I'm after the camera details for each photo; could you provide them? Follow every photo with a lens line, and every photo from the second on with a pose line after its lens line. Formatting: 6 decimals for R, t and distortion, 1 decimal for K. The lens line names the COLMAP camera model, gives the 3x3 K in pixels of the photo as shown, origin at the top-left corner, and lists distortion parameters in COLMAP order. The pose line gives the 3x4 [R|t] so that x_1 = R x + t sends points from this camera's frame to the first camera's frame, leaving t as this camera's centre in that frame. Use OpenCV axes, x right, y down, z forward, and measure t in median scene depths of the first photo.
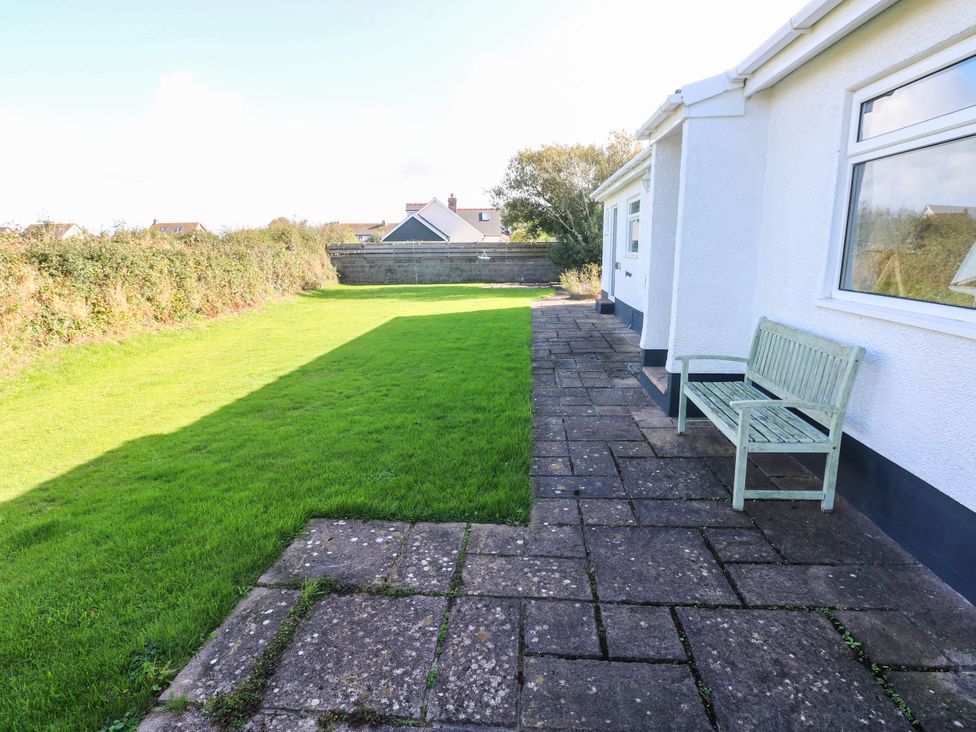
lens RADIAL K [[507.0, 0, 484.1], [0, 507.0, 359.4], [0, 0, 1]] dist [0.002787, -0.016637]
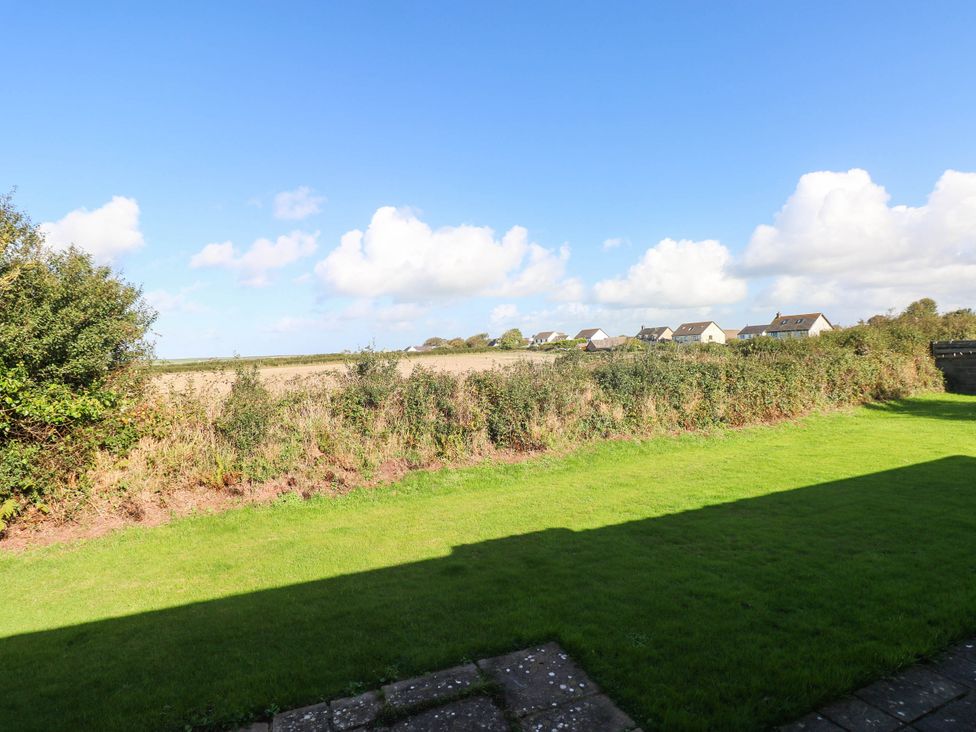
lens RADIAL K [[507.0, 0, 484.1], [0, 507.0, 359.4], [0, 0, 1]] dist [0.002787, -0.016637]
pose [[0.446098, 0.003405, -0.894978, 0.231571], [-0.154895, 0.985196, -0.073459, -0.082406], [0.881478, 0.171397, 0.440021, 0.066003]]
